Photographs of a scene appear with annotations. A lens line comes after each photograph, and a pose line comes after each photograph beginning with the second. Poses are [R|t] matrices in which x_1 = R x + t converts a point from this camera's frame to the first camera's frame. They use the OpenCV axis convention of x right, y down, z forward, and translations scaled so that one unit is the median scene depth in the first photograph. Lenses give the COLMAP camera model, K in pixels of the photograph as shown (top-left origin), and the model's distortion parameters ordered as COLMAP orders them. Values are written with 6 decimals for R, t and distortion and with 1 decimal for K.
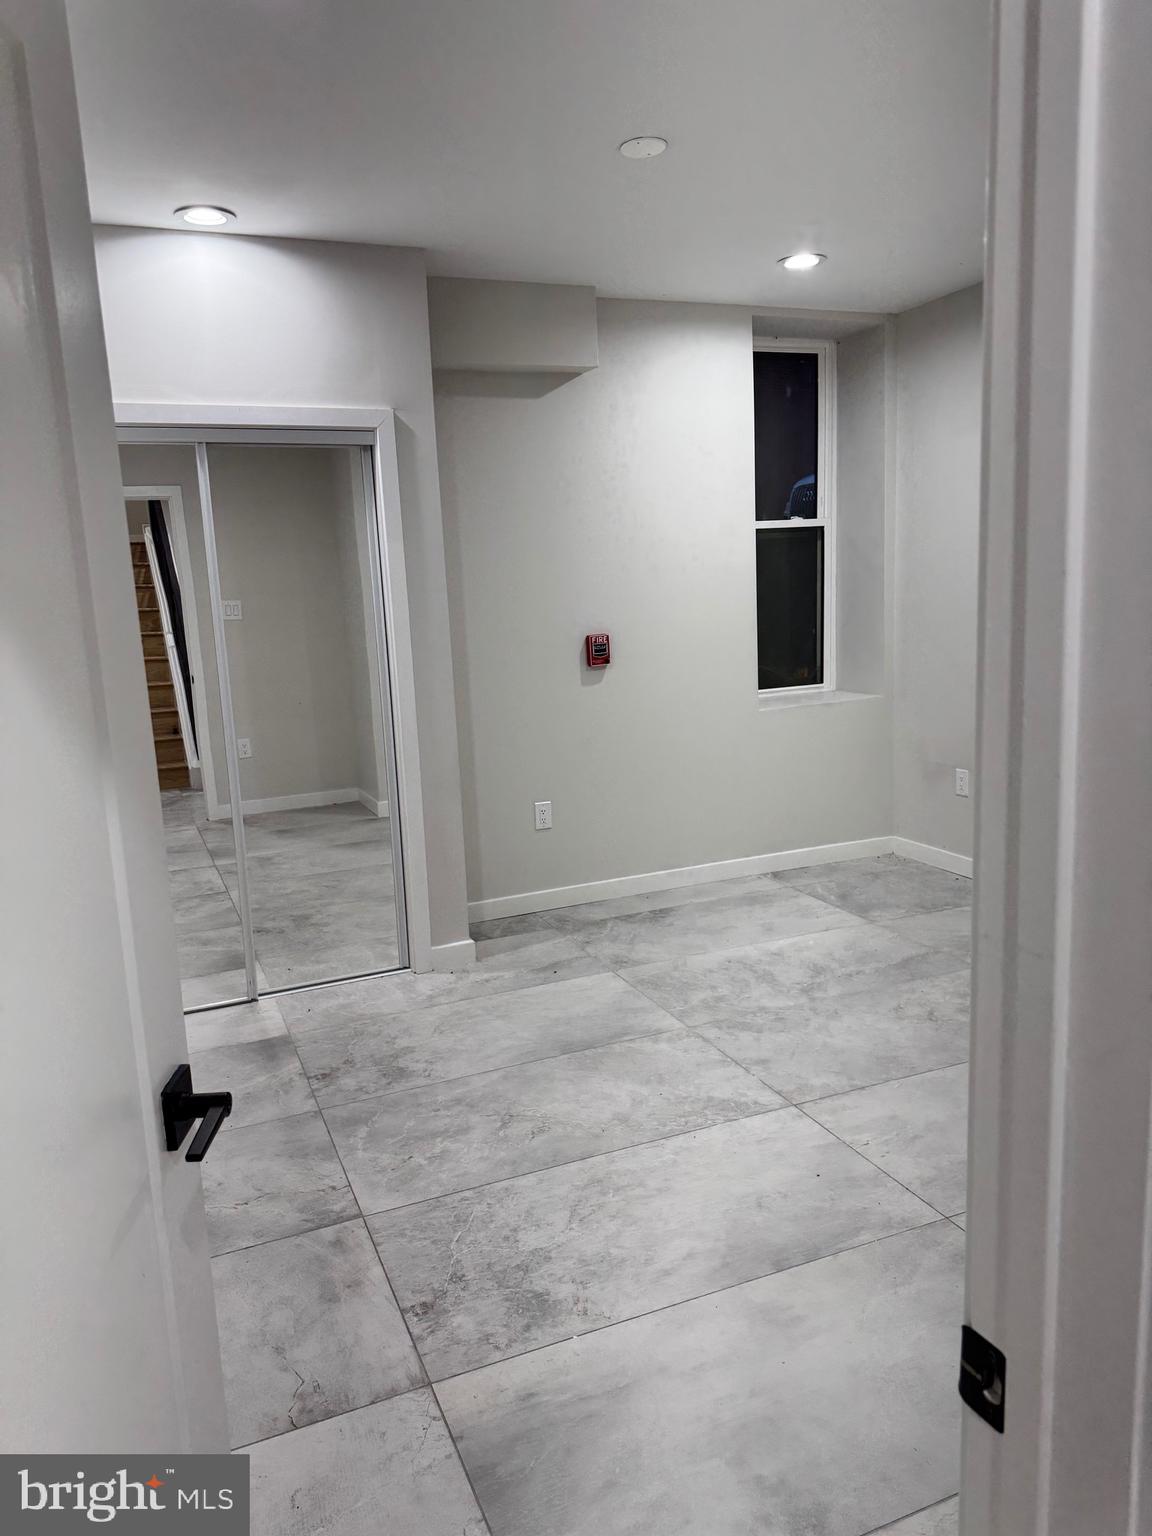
lens RADIAL K [[1067.9, 0, 570.1], [0, 1067.9, 764.8], [0, 0, 1]] dist [0.049589, -0.060174]
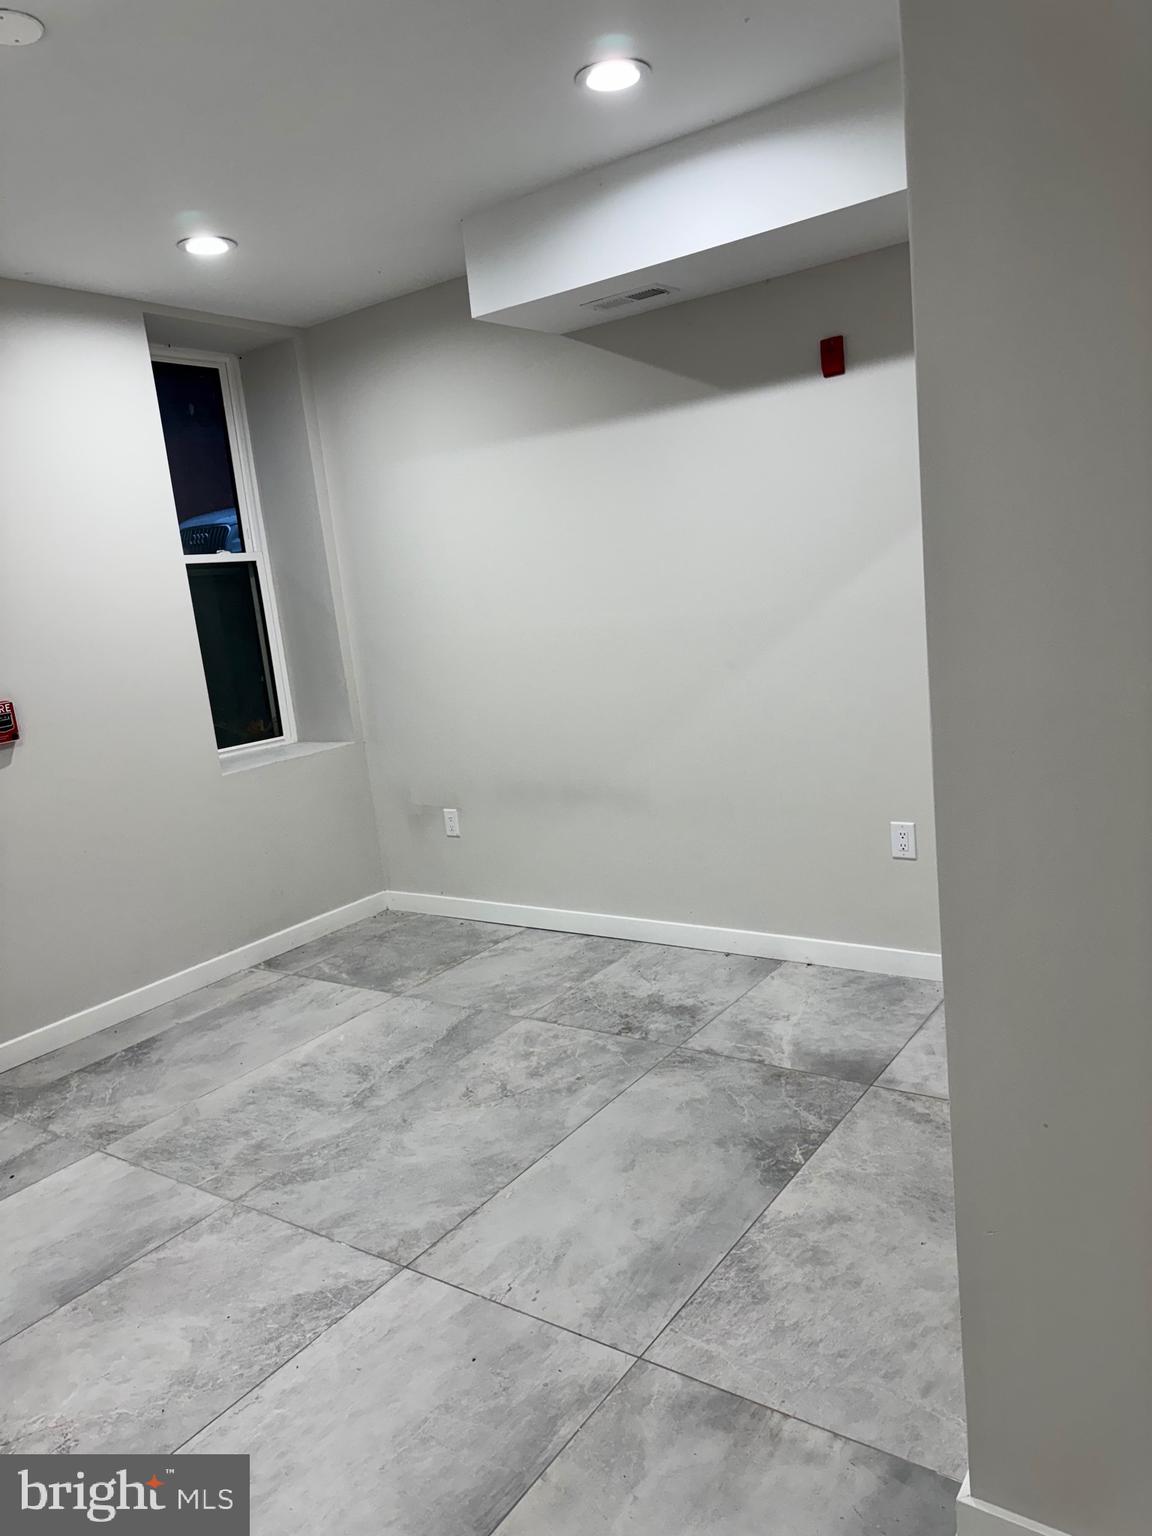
lens RADIAL K [[1067.9, 0, 578.3], [0, 1067.9, 760.4], [0, 0, 1]] dist [0.049589, -0.060174]
pose [[0.840309, -0.126315, 0.527185, -0.040497], [0.150669, 0.988579, -0.003292, -0.021987], [-0.520748, 0.082197, 0.849744, 0.165565]]
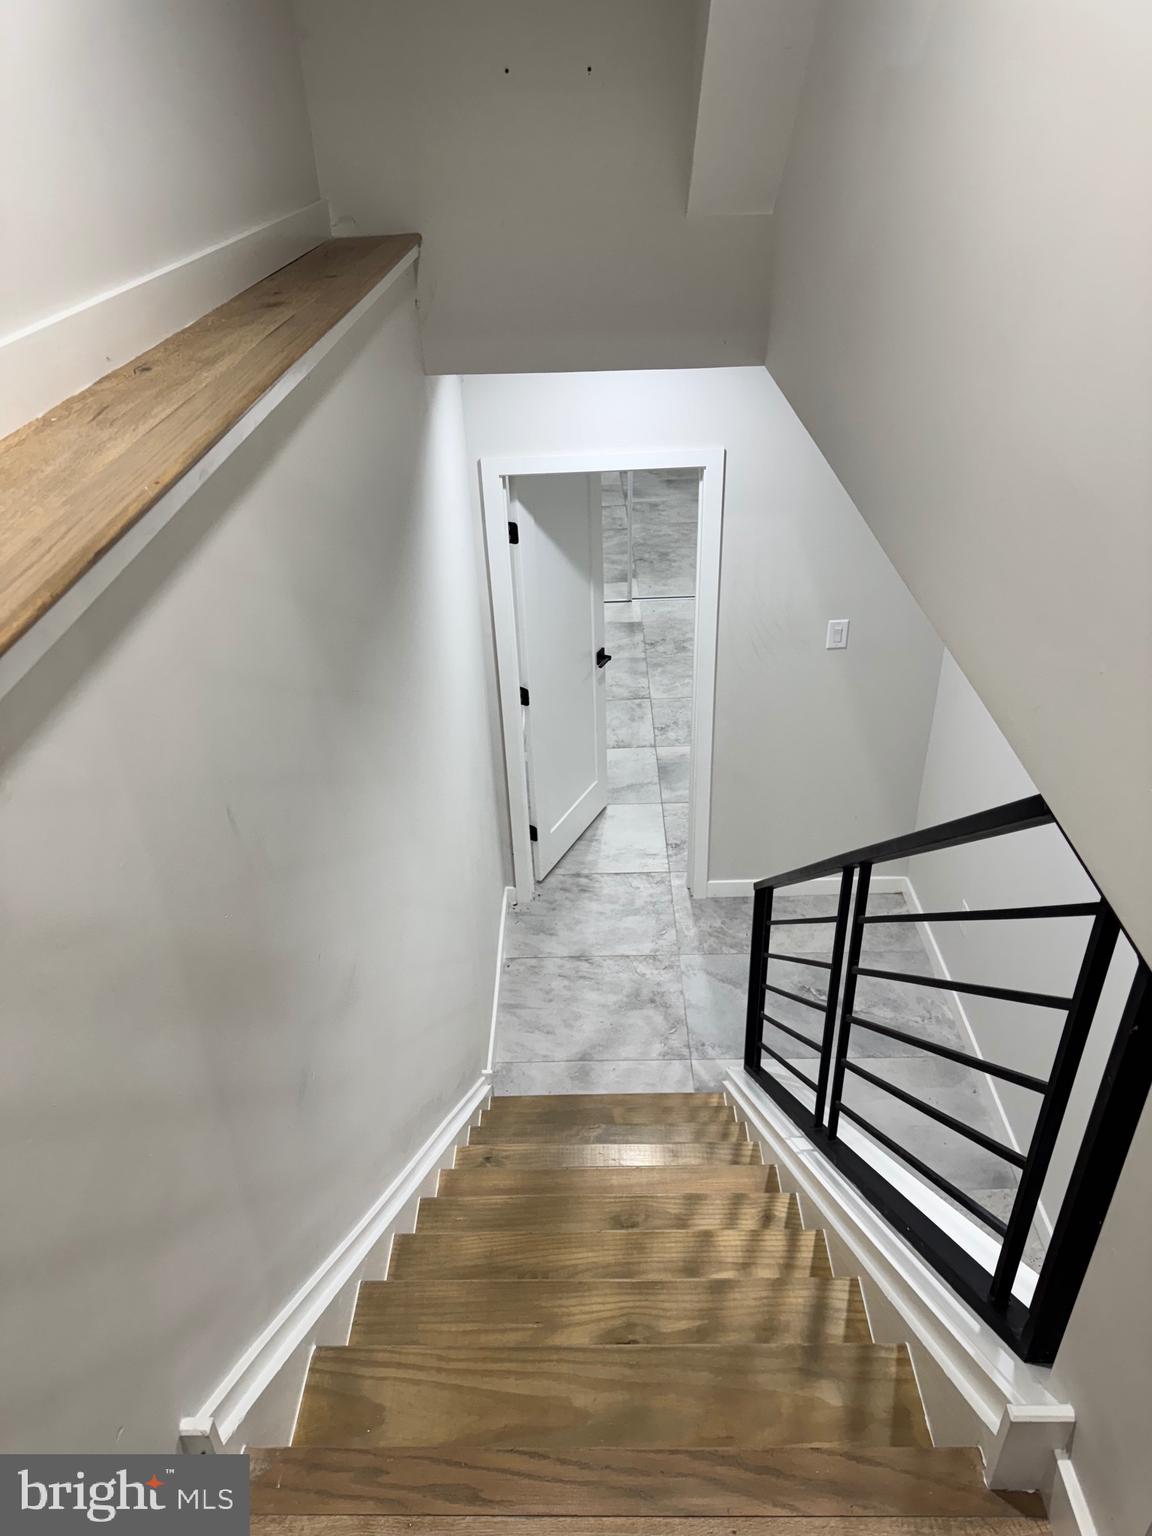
lens RADIAL K [[1067.9, 0, 578.0], [0, 1067.9, 767.1], [0, 0, 1]] dist [0.049589, -0.060174]
pose [[0.921419, 0.213970, -0.324352, 0.339573], [-0.067400, 0.910087, 0.408900, -0.315570], [0.382681, -0.354907, 0.852993, -0.880541]]
